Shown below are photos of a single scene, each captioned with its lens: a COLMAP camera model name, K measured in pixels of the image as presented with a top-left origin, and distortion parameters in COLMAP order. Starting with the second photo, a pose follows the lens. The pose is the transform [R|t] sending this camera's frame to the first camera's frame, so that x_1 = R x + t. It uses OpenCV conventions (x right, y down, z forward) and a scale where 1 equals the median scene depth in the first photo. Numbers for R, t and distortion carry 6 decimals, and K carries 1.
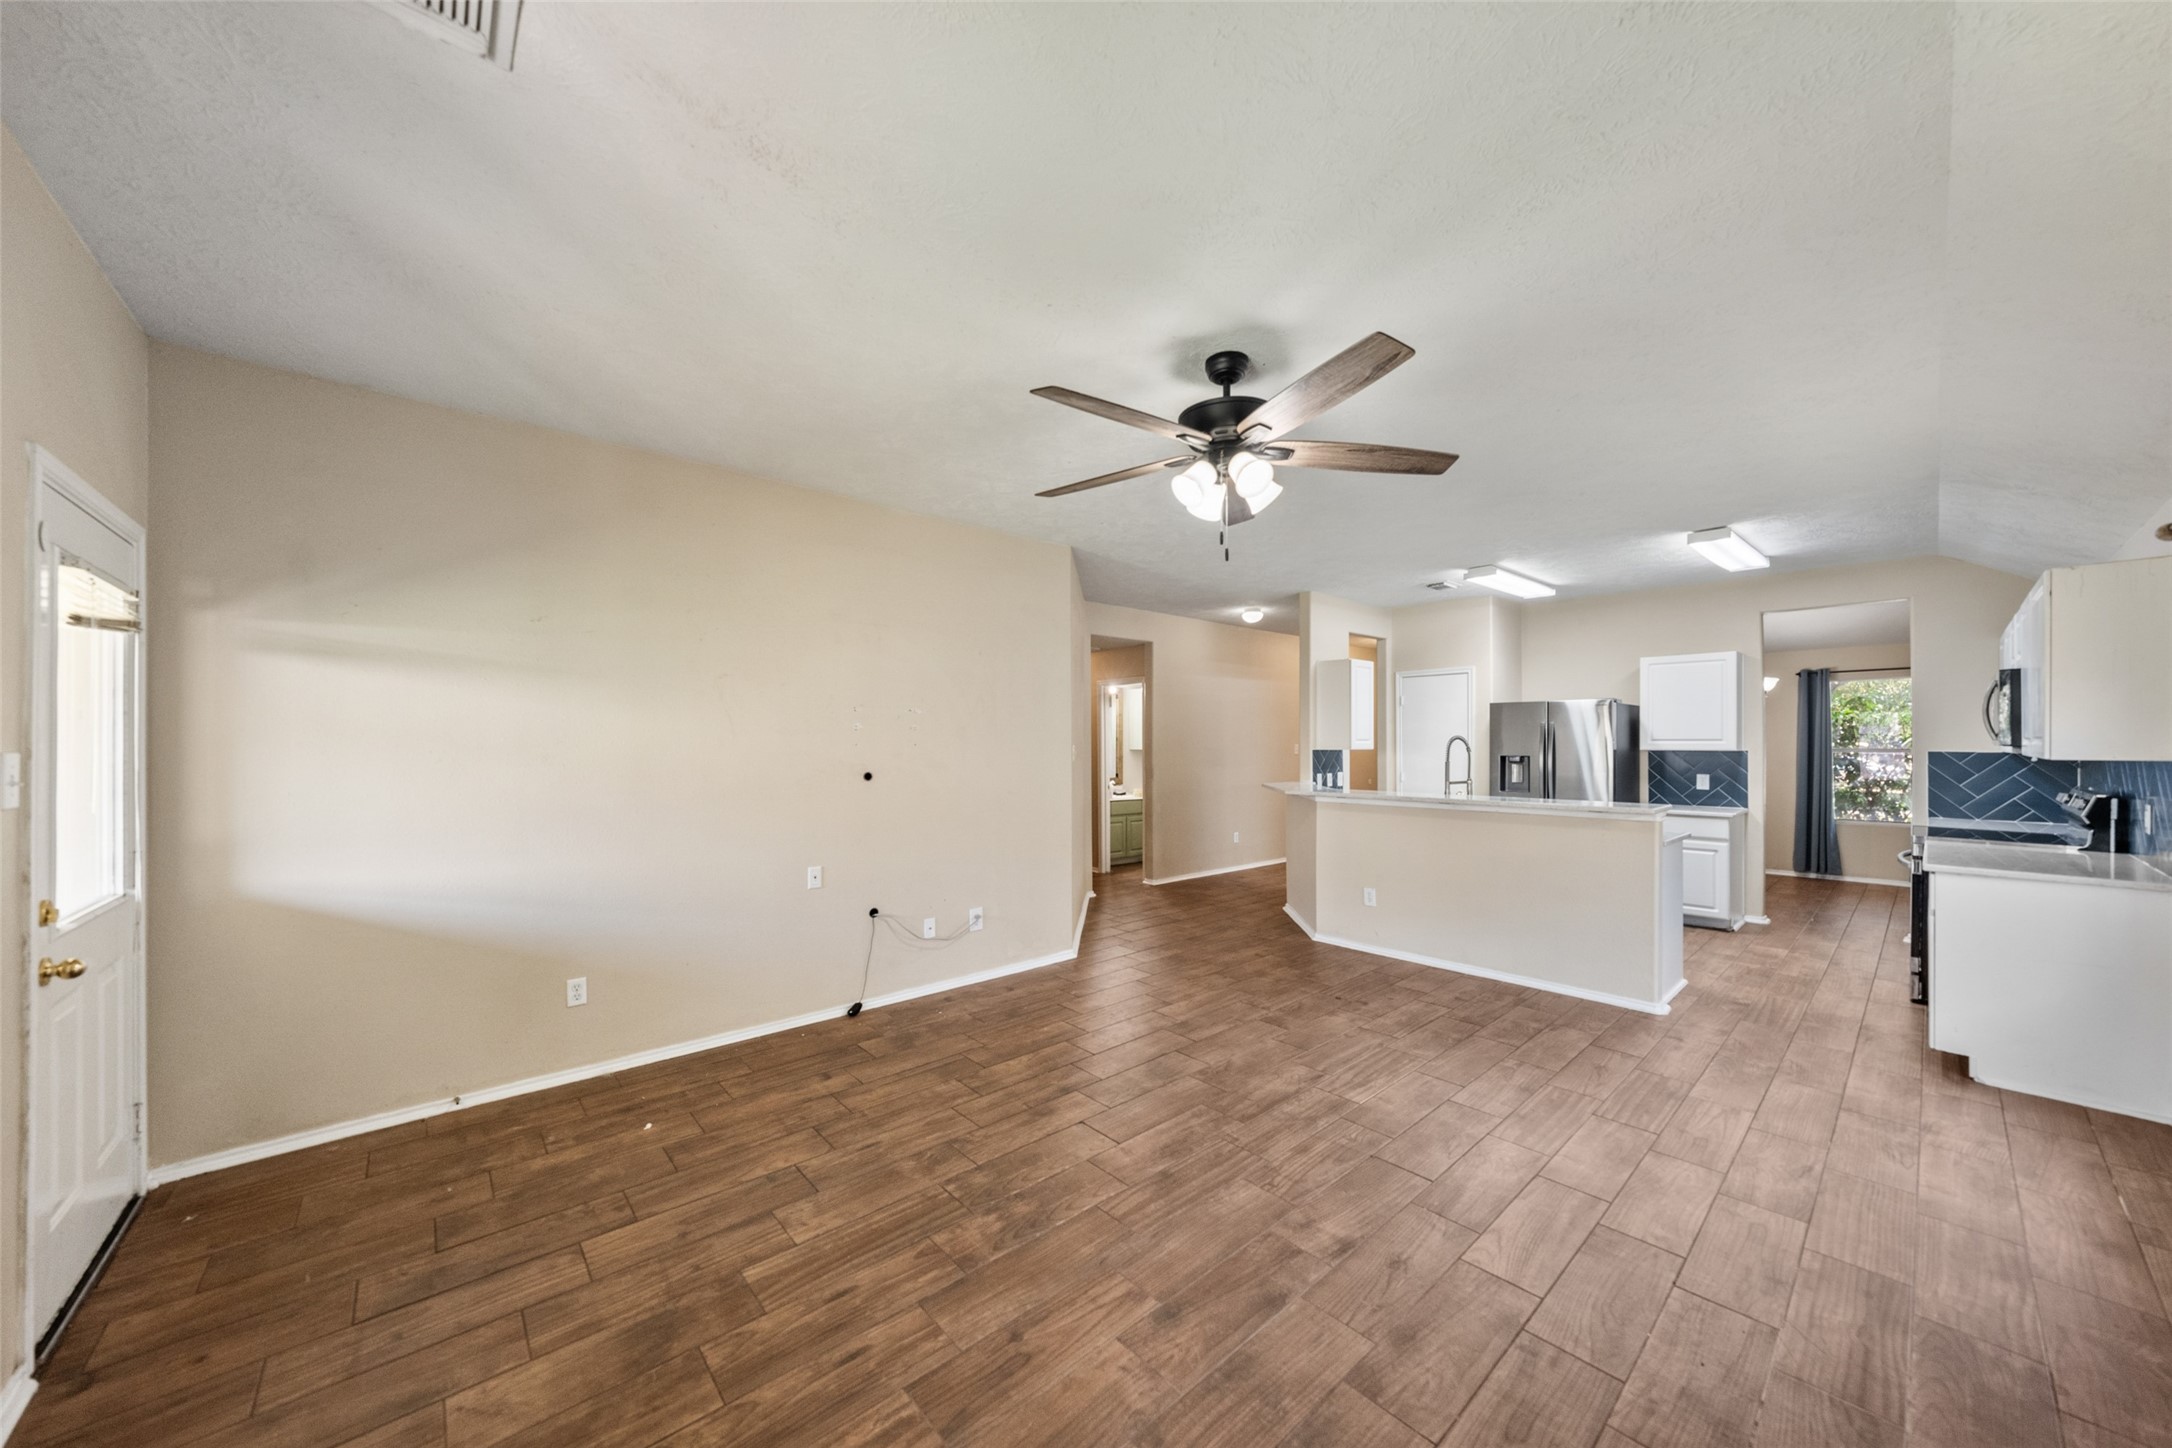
lens RADIAL K [[753.0, 0, 1071.3], [0, 753.0, 733.5], [0, 0, 1]] dist [0.000221, 0.000057]
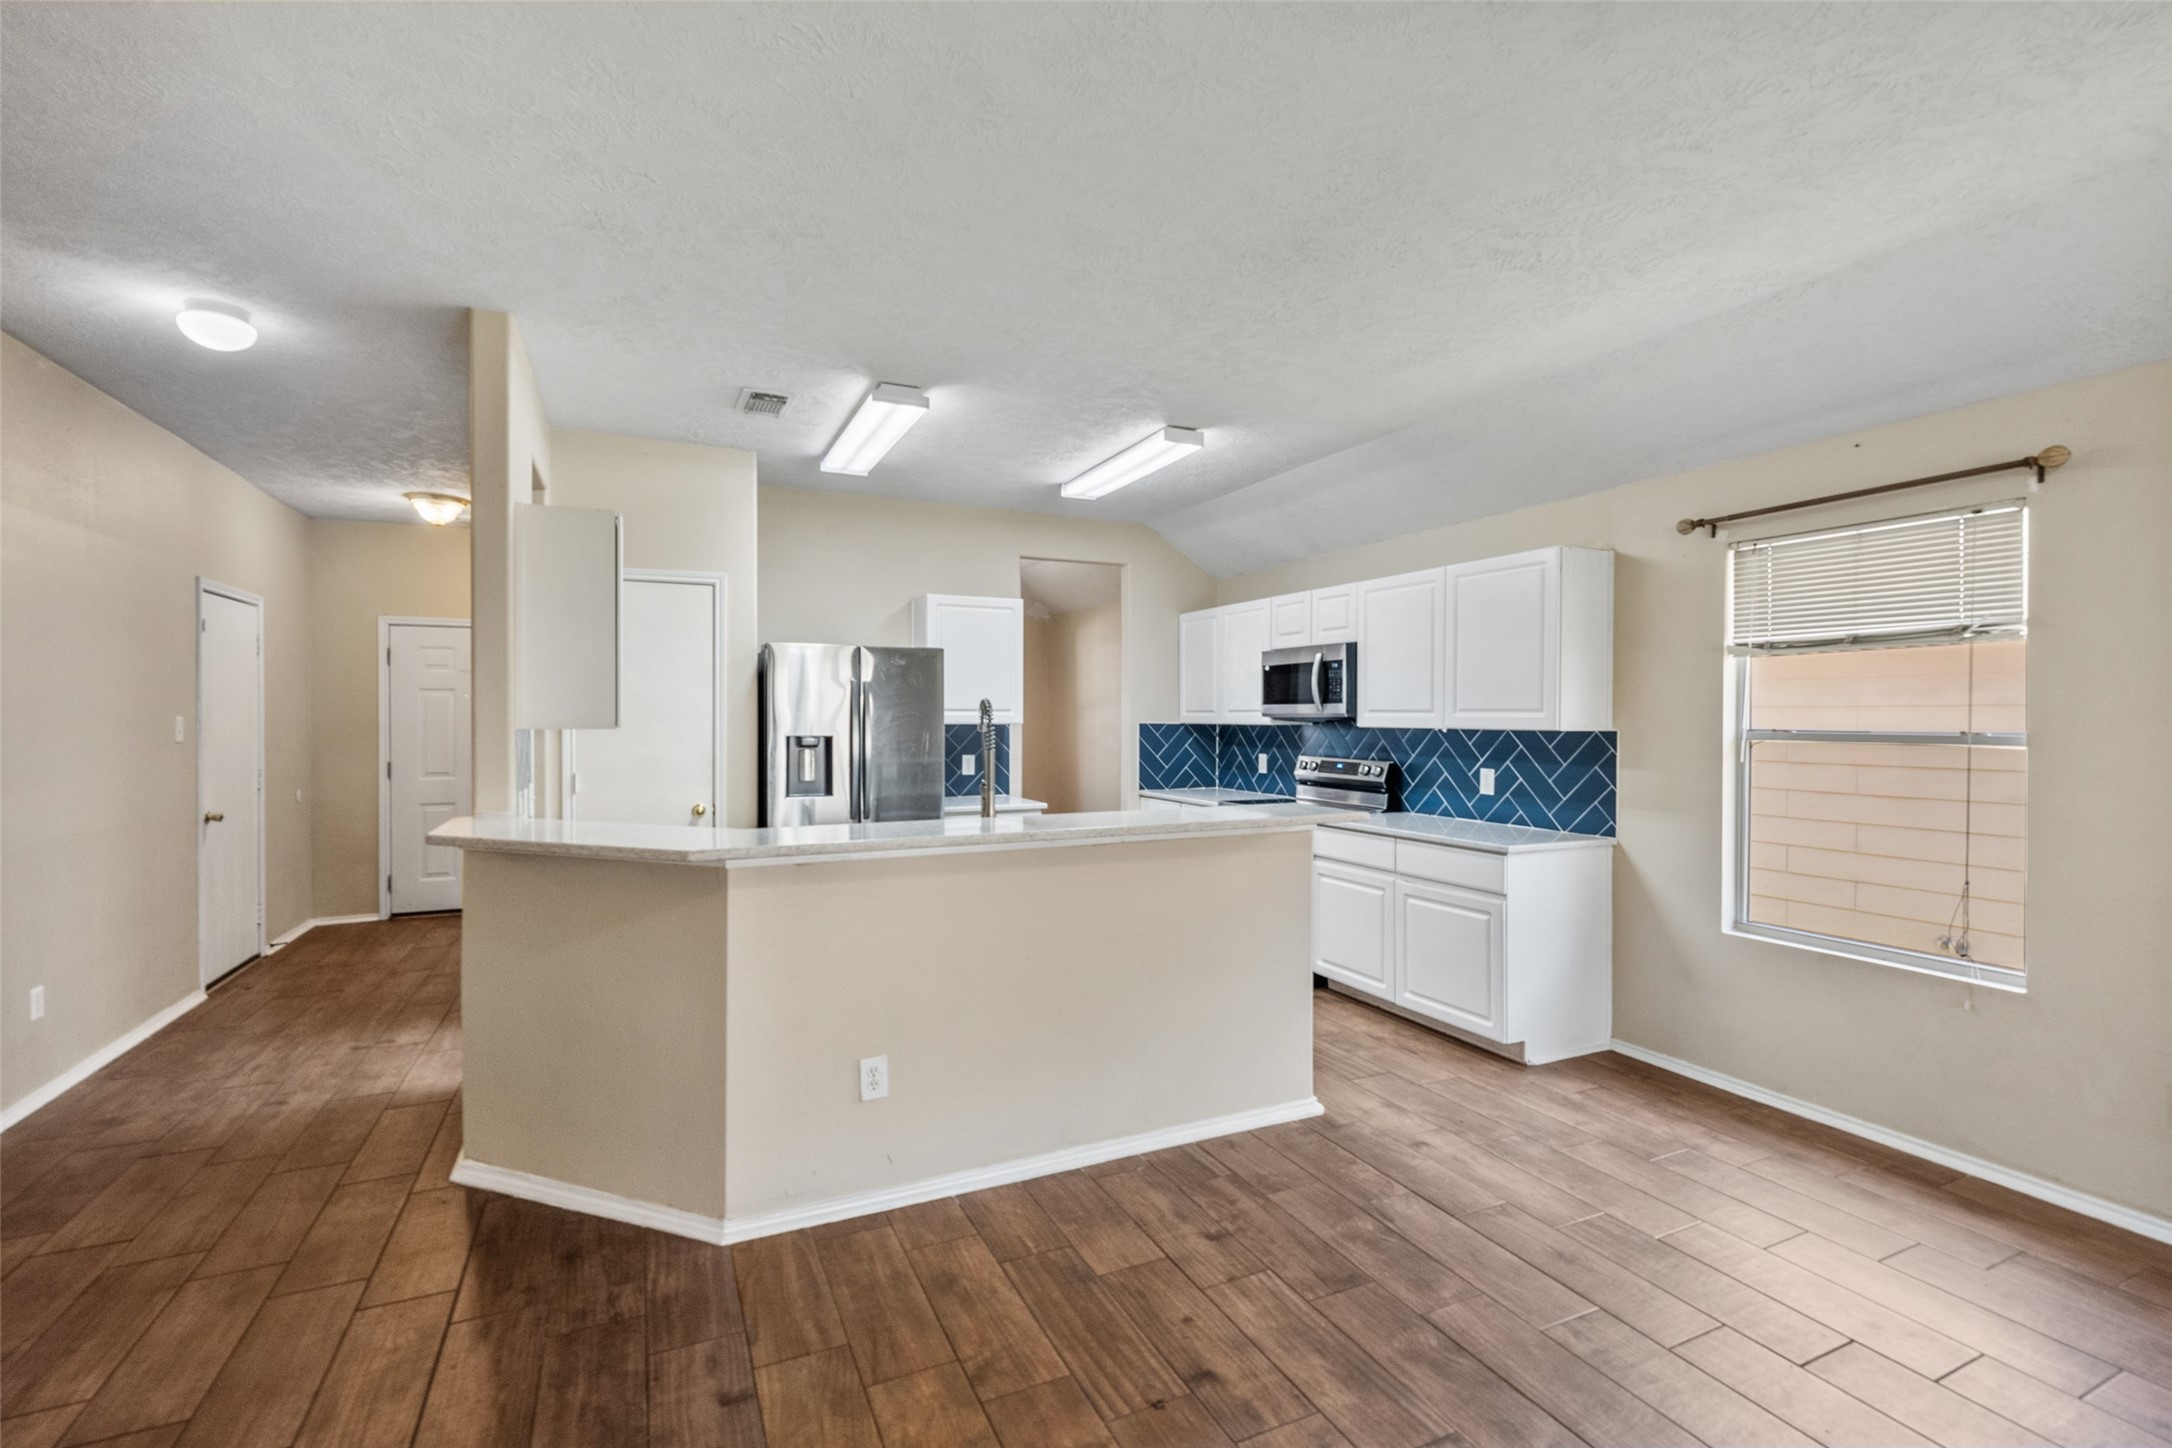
lens RADIAL K [[956.2, 0, 1086.0], [0, 956.2, 724.0], [0, 0, 1]] dist [0.002081, 0.000128]
pose [[0.277841, -0.008662, 0.960588, -0.108640], [-0.015028, 0.999798, 0.013362, 0.011034], [-0.960509, -0.018148, 0.277655, 0.935130]]
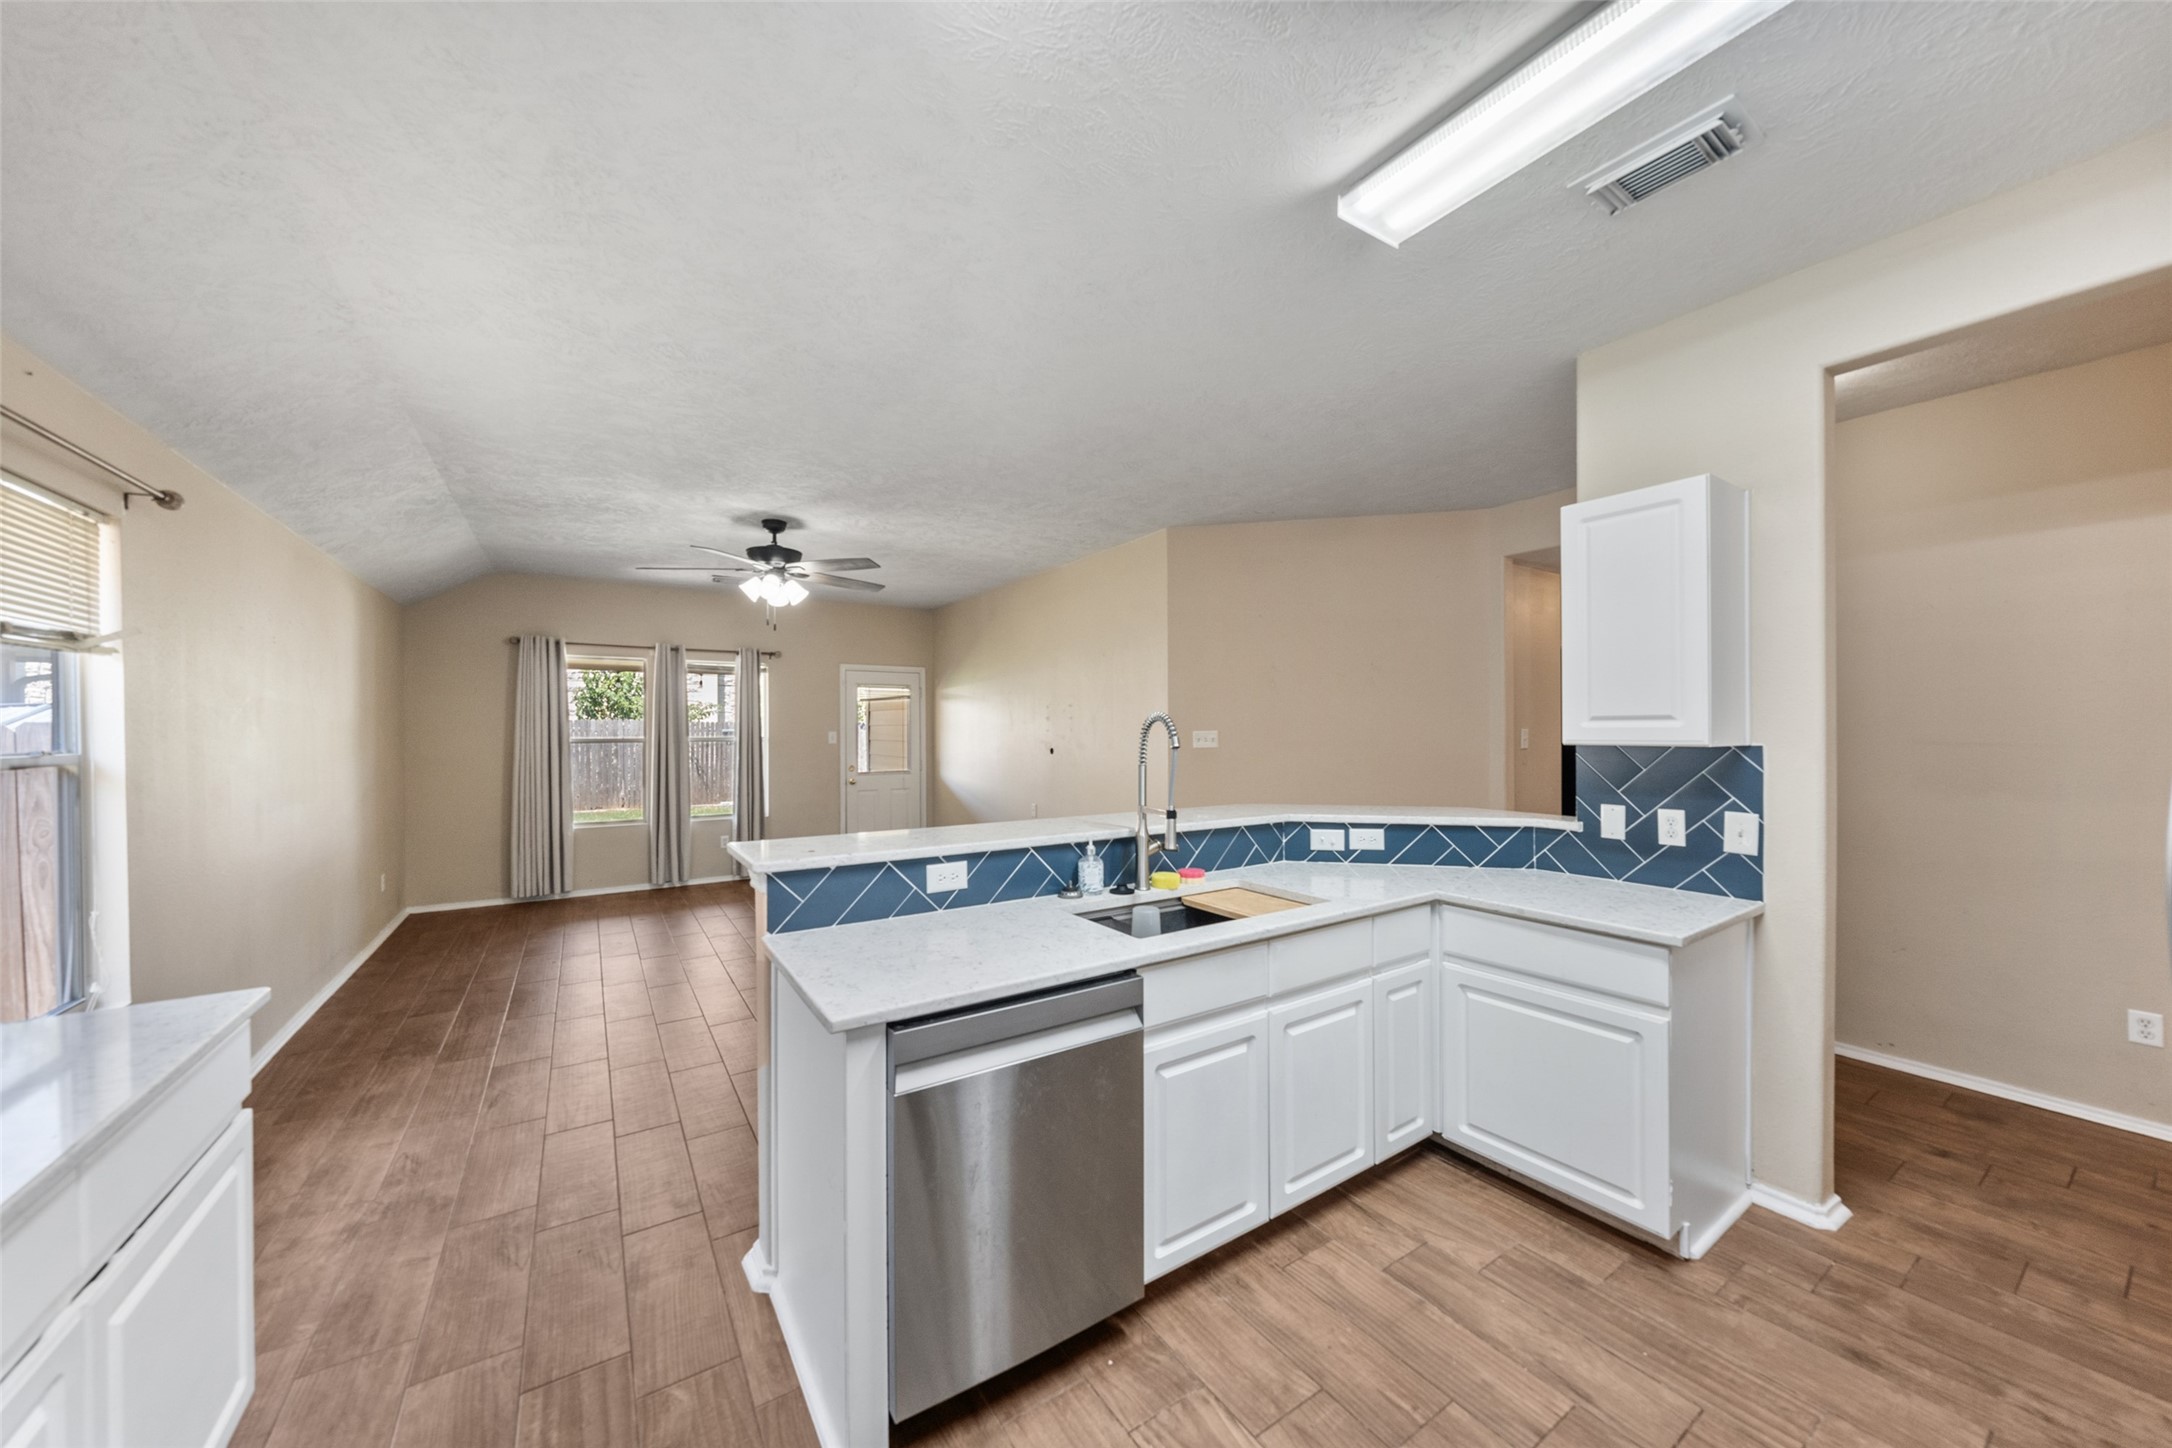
lens RADIAL K [[753.0, 0, 1071.3], [0, 753.0, 733.5], [0, 0, 1]] dist [0.000221, 0.000057]
pose [[-0.140173, 0.007511, -0.990099, 1.215836], [0.017080, 0.999841, 0.005167, 0.013973], [0.989980, -0.016186, -0.140279, 1.250289]]
